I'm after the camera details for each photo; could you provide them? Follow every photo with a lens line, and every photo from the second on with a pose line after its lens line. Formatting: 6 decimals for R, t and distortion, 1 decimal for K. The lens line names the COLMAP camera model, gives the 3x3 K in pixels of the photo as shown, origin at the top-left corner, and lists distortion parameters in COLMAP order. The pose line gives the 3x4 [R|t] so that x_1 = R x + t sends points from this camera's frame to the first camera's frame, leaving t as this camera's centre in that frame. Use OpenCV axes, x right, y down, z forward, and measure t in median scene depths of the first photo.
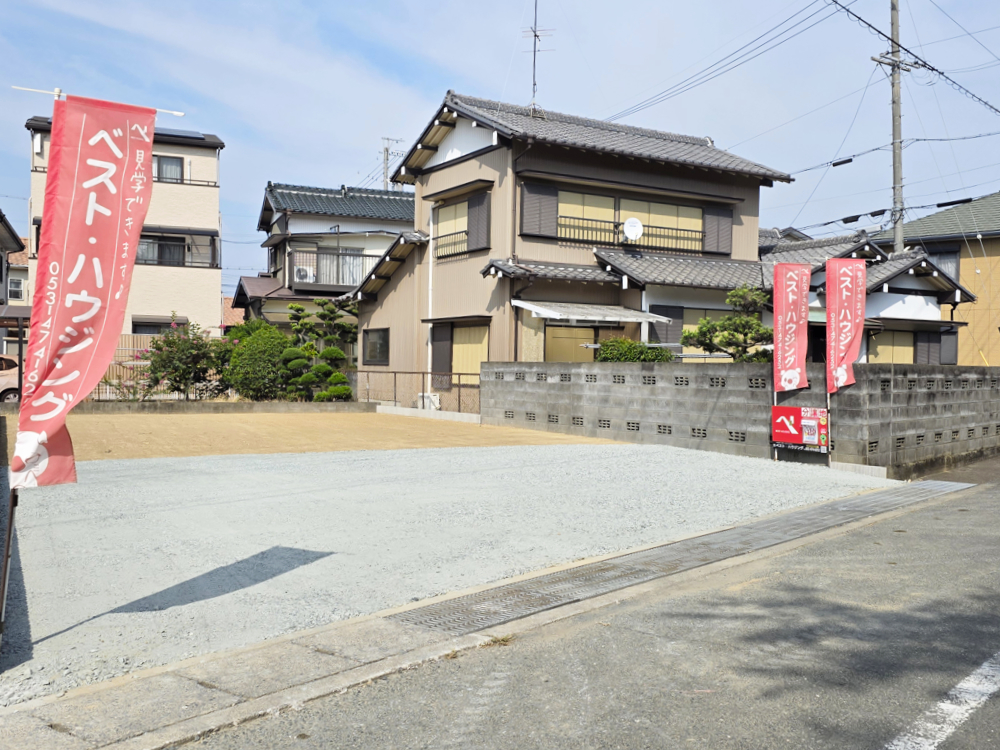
lens RADIAL K [[1006.4, 0, 500.9], [0, 1006.4, 382.9], [0, 0, 1]] dist [0.173655, -0.360858]
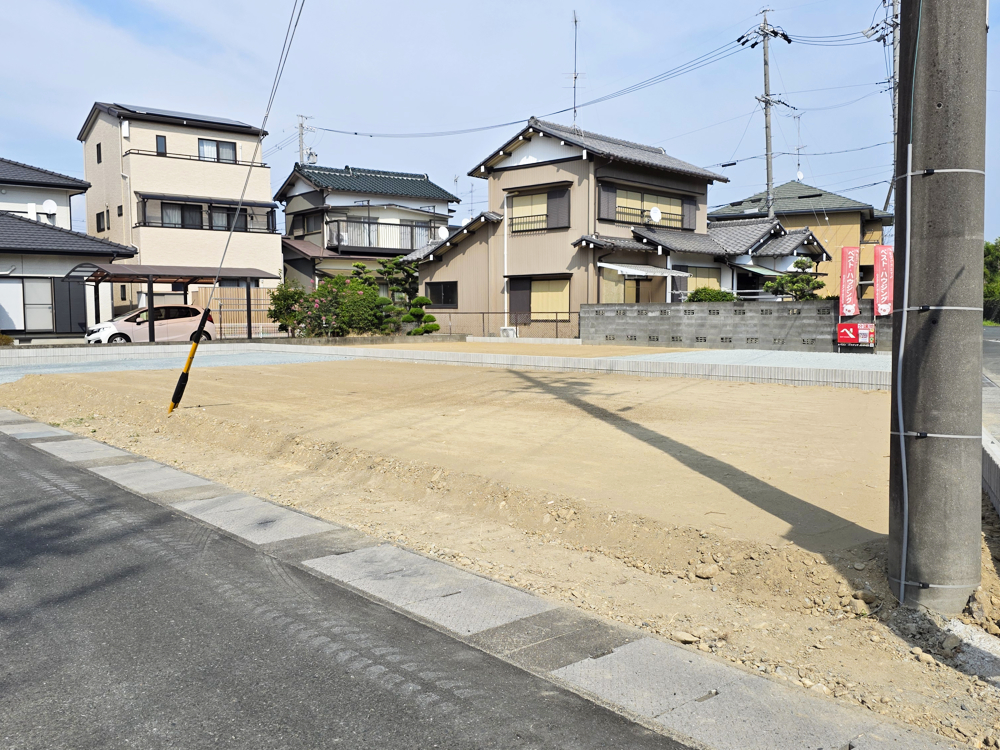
lens RADIAL K [[925.8, 0, 500.0], [0, 925.8, 375.0], [0, 0, 1]] dist [0.118433, -0.209532]
pose [[0.957015, -0.040027, 0.287263, -0.526396], [0.023582, 0.997891, 0.060480, -0.001215], [-0.289078, -0.051106, 0.955940, -0.297268]]
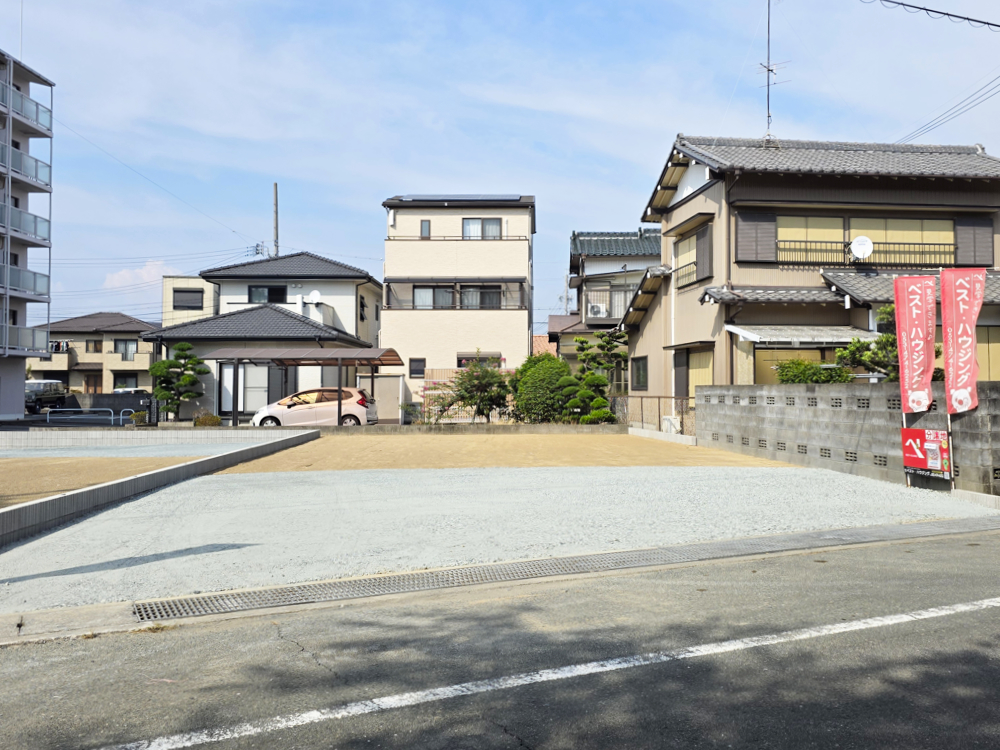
lens RADIAL K [[925.8, 0, 500.0], [0, 925.8, 375.0], [0, 0, 1]] dist [0.118433, -0.209532]
pose [[0.915809, -0.024960, -0.400839, 0.177059], [0.011522, 0.999289, -0.035901, 0.000169], [0.401450, 0.028260, 0.915445, 0.031392]]
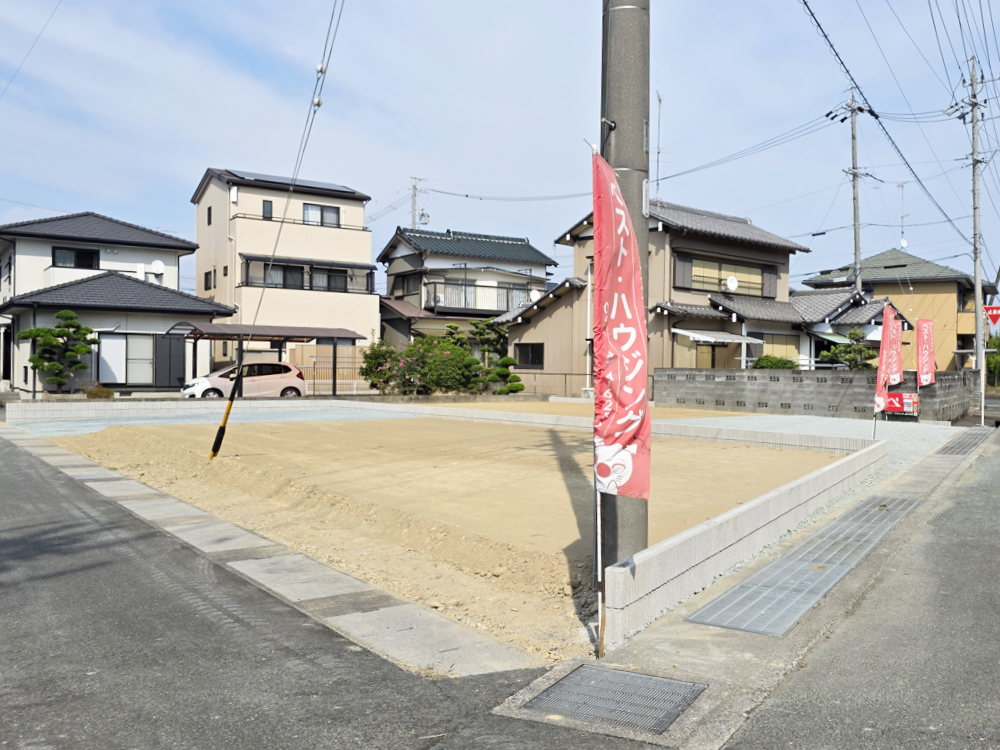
lens RADIAL K [[965.4, 0, 602.5], [0, 965.4, 374.1], [0, 0, 1]] dist [0.138320, -0.273114]
pose [[0.967074, -0.003370, 0.254474, -0.468472], [0.004505, 0.999982, -0.003874, -0.005514], [-0.254457, 0.004893, 0.967072, -0.426905]]
